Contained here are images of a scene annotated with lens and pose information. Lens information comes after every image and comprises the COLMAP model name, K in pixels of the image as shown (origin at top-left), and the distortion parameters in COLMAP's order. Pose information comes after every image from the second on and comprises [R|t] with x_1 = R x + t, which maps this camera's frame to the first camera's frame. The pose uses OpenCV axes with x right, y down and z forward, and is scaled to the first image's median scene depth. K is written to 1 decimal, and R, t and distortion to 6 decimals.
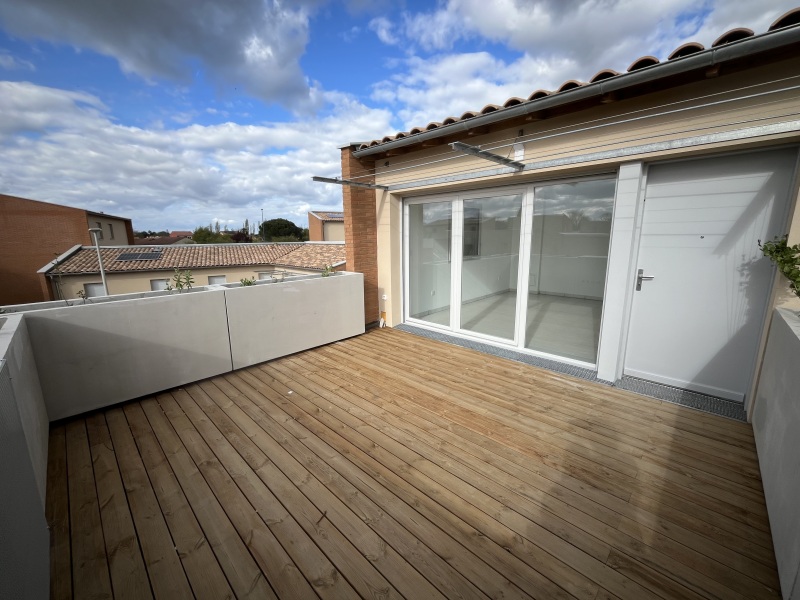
lens RADIAL K [[323.6, 0, 398.5], [0, 323.6, 299.2], [0, 0, 1]] dist [-0.009225, -0.000231]
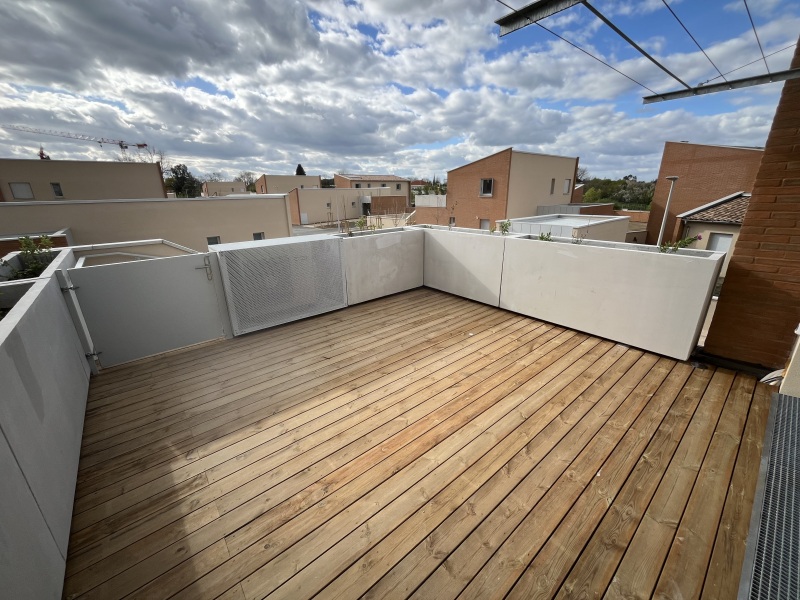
lens RADIAL K [[323.6, 0, 399.4], [0, 323.6, 299.2], [0, 0, 1]] dist [-0.009225, -0.000231]
pose [[-0.107810, 0.328633, -0.938284, 0.610622], [-0.174303, 0.922918, 0.343279, -0.145042], [0.978772, 0.200554, -0.042218, 0.666084]]
